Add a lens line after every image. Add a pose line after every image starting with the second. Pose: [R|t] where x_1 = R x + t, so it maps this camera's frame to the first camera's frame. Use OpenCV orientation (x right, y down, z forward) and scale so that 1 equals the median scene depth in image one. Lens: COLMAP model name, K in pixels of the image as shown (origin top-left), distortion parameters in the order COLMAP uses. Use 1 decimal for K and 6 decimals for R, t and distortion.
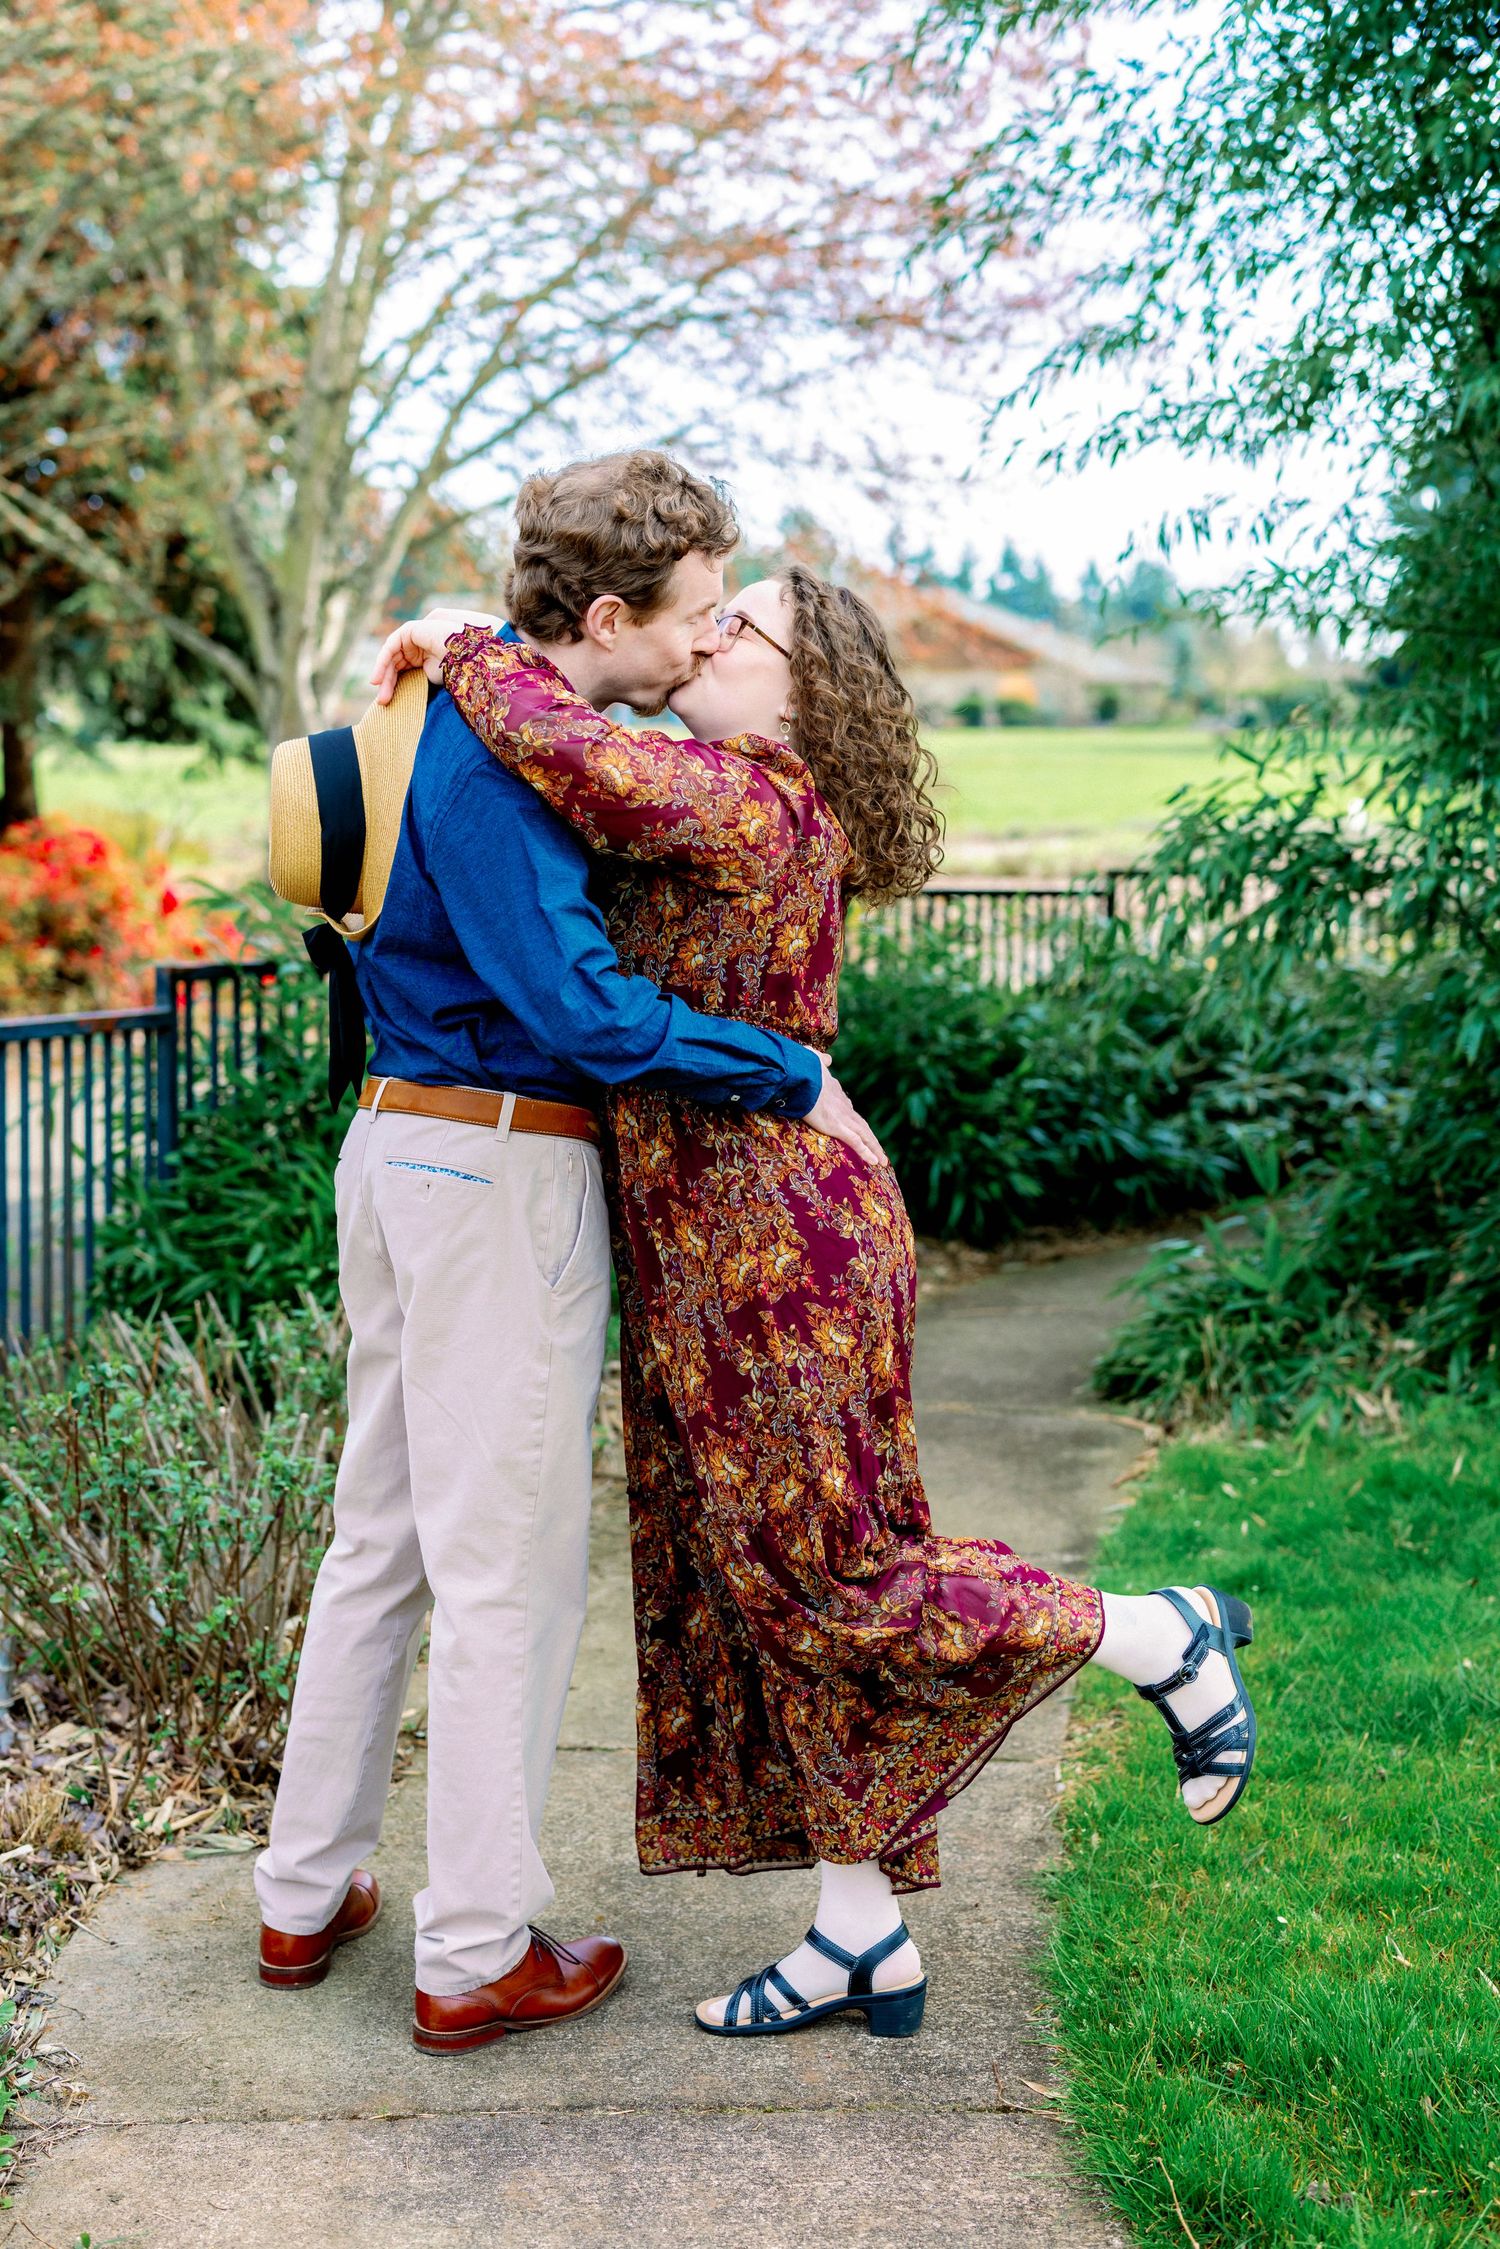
lens RADIAL K [[3183.1, 0, 742.9], [0, 3183.1, 1065.0], [0, 0, 1]] dist [0.013884, 0.002717]
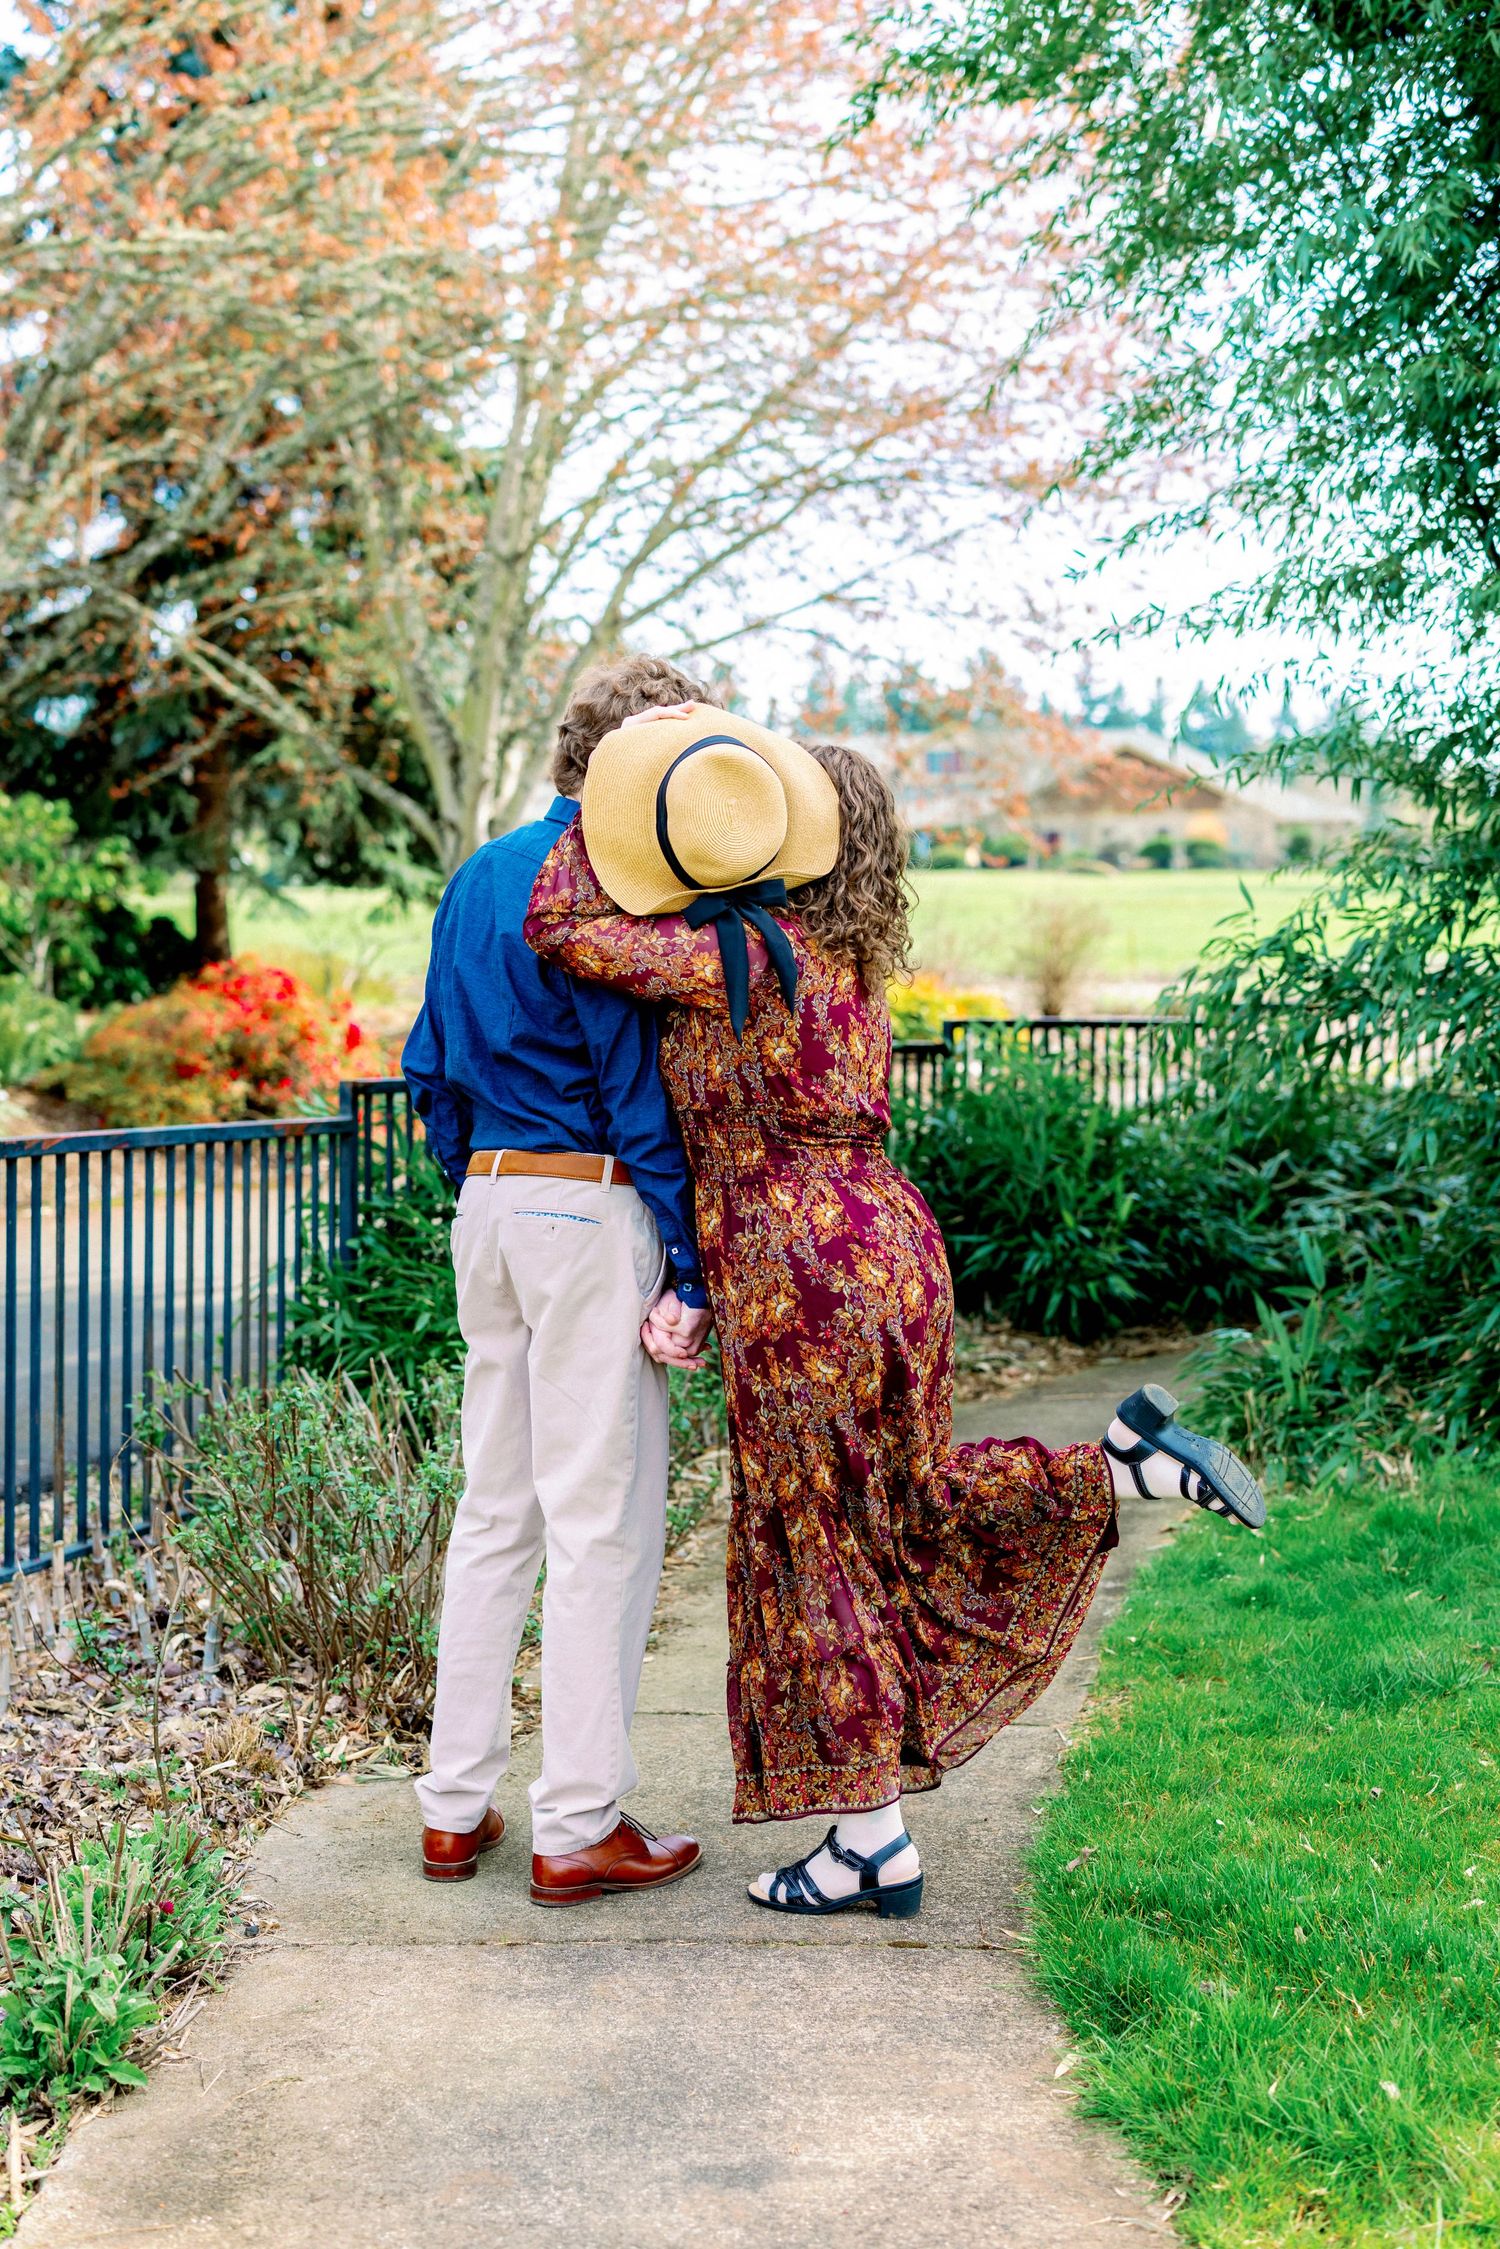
lens RADIAL K [[3203.1, 0, 743.3], [0, 3203.1, 1093.6], [0, 0, 1]] dist [0.055246, -0.255586]
pose [[0.998350, 0.001957, -0.057395, 0.020900], [-0.004002, 0.999361, -0.035524, 0.010404], [0.057289, 0.035695, 0.997719, -0.111333]]
